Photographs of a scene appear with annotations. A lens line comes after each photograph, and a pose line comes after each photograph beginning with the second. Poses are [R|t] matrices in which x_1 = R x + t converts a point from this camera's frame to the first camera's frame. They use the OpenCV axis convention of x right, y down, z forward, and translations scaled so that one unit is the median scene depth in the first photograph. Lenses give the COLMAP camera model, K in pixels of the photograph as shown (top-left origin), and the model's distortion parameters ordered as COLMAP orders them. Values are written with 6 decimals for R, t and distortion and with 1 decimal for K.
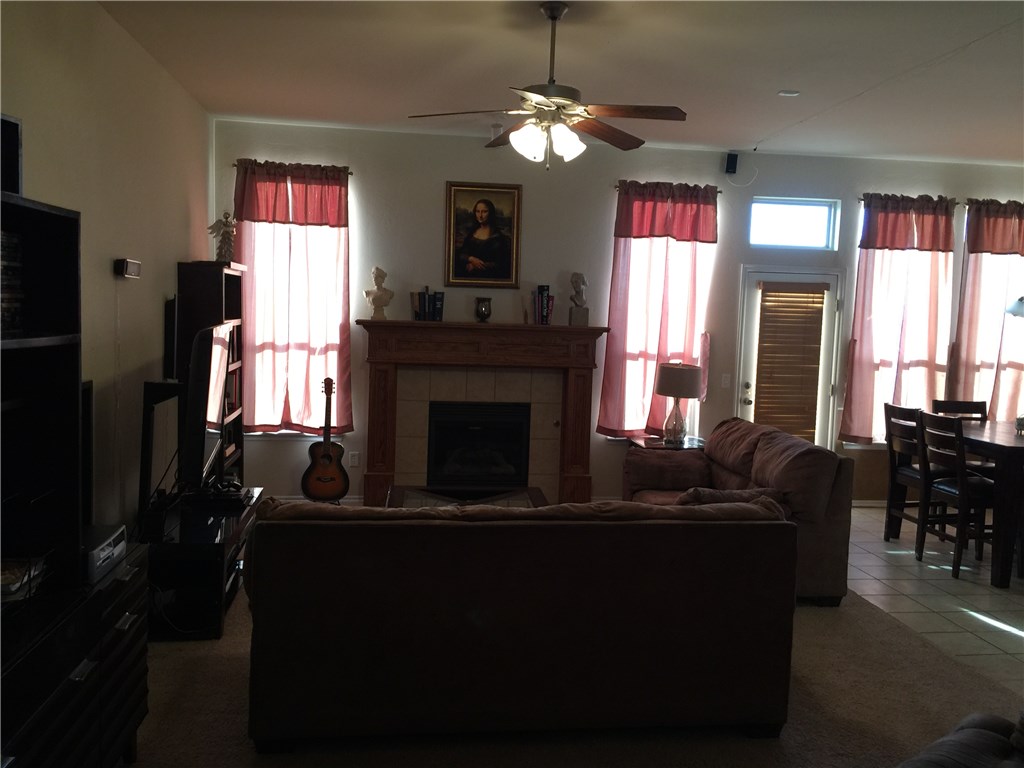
lens RADIAL K [[869.5, 0, 512.0], [0, 869.5, 384.0], [0, 0, 1]] dist [0.092171, -0.134315]
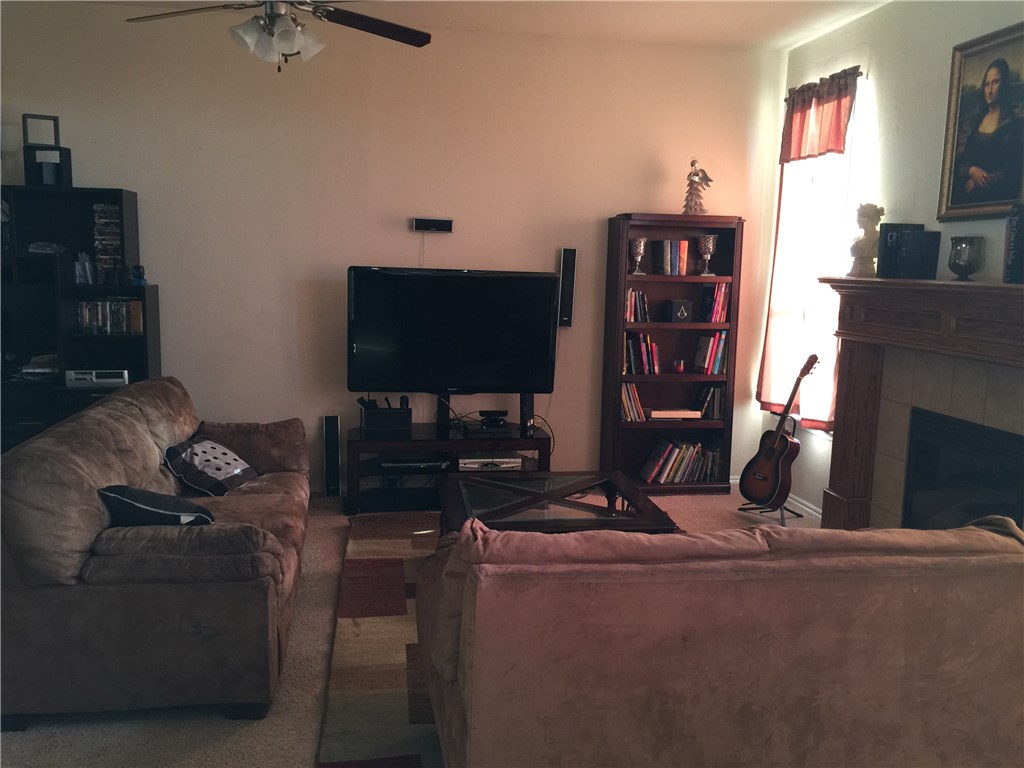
lens RADIAL K [[869.5, 0, 512.0], [0, 869.5, 384.0], [0, 0, 1]] dist [0.092171, -0.134315]
pose [[0.022031, 0.109669, -0.993724, 0.542054], [-0.119309, 0.987150, 0.106298, -0.030530], [0.992613, 0.116218, 0.034832, 0.696834]]
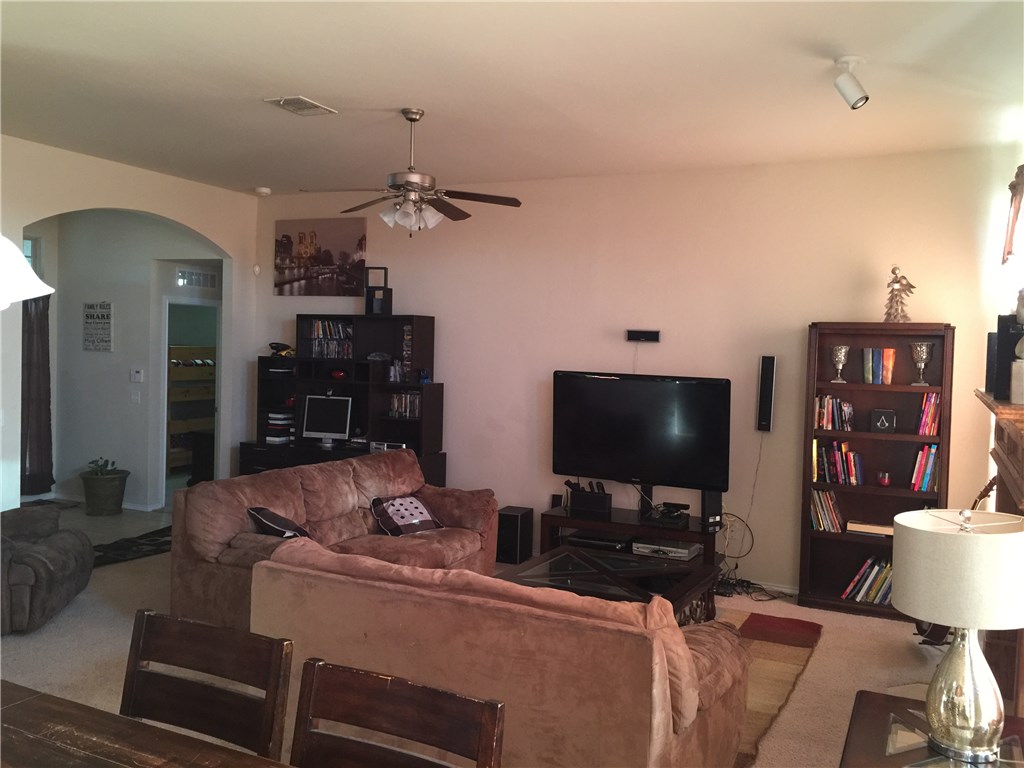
lens RADIAL K [[877.5, 0, 512.0], [0, 877.5, 384.0], [0, 0, 1]] dist [0.095667, -0.146755]
pose [[-0.561139, -0.012380, -0.827629, 0.571419], [-0.123193, 0.990001, 0.068716, -0.076604], [0.818503, 0.140517, -0.557053, 1.041225]]
